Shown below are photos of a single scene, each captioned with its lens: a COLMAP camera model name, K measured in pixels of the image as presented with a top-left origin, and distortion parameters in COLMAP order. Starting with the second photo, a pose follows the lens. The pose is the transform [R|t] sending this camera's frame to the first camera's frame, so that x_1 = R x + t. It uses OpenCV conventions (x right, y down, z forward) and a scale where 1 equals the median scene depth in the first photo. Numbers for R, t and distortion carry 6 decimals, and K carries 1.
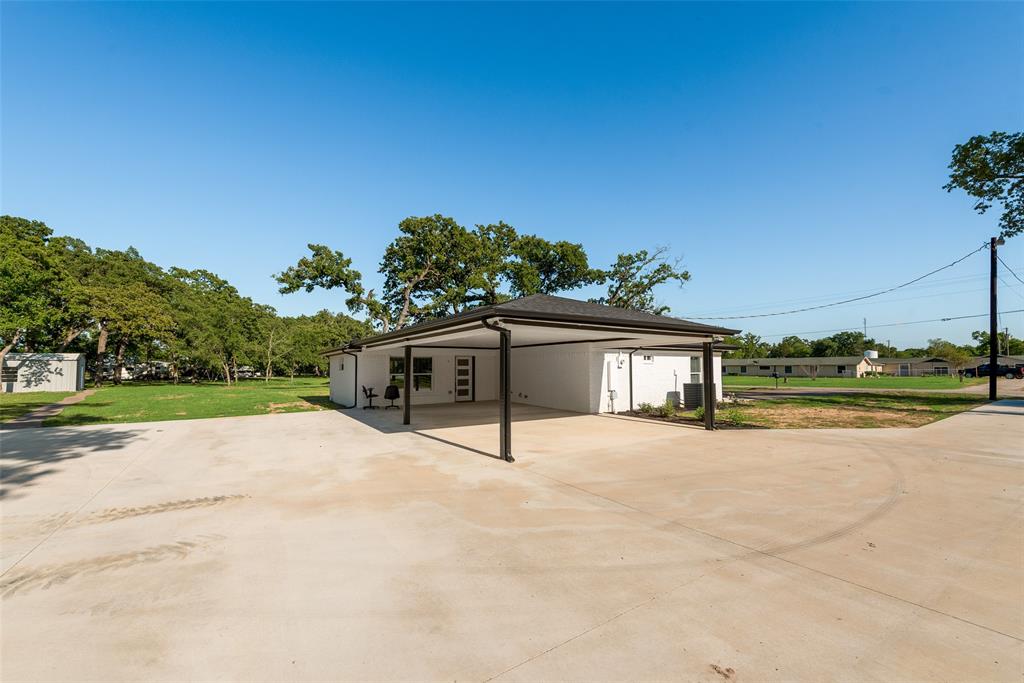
lens RADIAL K [[409.8, 0, 520.7], [0, 409.8, 343.8], [0, 0, 1]] dist [0.016609, -0.005347]
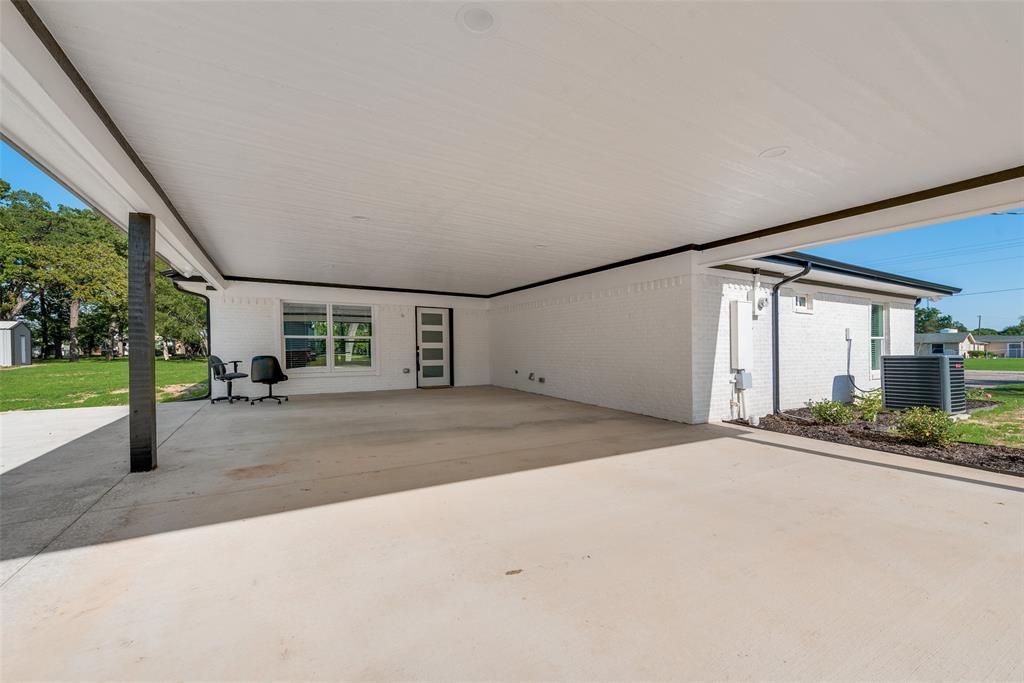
lens RADIAL K [[409.8, 0, 520.7], [0, 409.8, 343.8], [0, 0, 1]] dist [0.016609, -0.005347]
pose [[0.998458, 0.005912, -0.055197, 0.014525], [-0.003319, 0.998892, 0.046950, 0.053225], [0.055413, -0.046694, 0.997371, 0.442172]]
